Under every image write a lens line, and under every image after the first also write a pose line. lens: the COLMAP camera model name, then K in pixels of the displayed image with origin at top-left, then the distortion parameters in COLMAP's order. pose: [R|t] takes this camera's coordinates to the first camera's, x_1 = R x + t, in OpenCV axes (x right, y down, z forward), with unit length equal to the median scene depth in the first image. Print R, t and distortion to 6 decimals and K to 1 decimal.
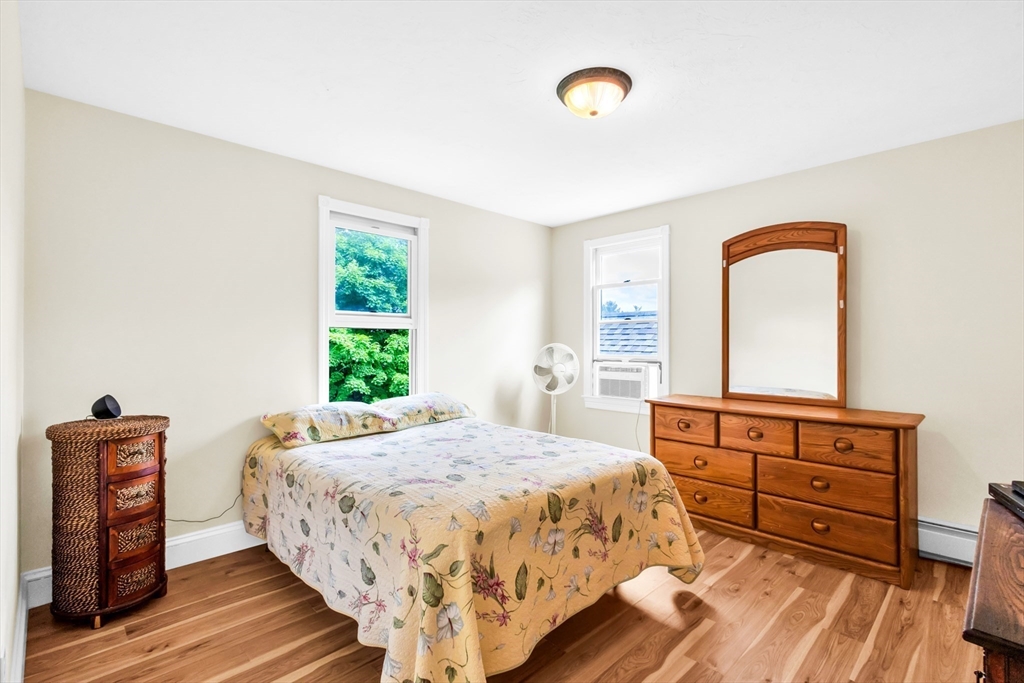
lens RADIAL K [[479.6, 0, 507.5], [0, 479.6, 341.0], [0, 0, 1]] dist [0.002789, 0.000544]
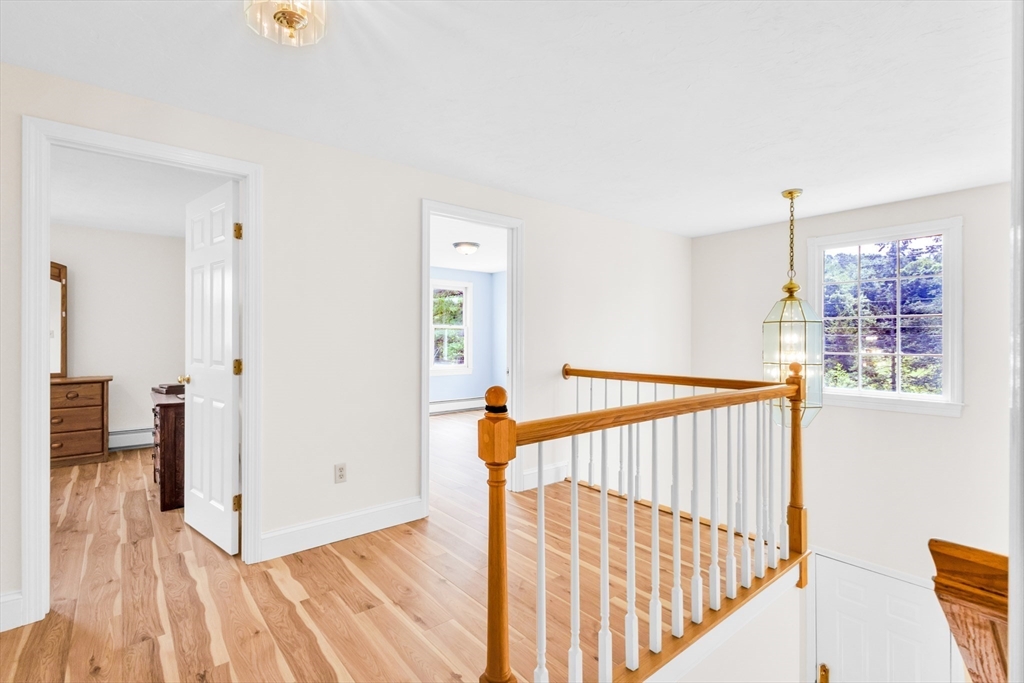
lens RADIAL K [[479.6, 0, 515.7], [0, 479.6, 339.0], [0, 0, 1]] dist [0.002789, 0.000544]
pose [[0.078618, 0.004147, 0.996896, -0.942490], [-0.008314, 0.999959, -0.003504, 0.000959], [-0.996870, -0.008013, 0.078649, -0.770878]]
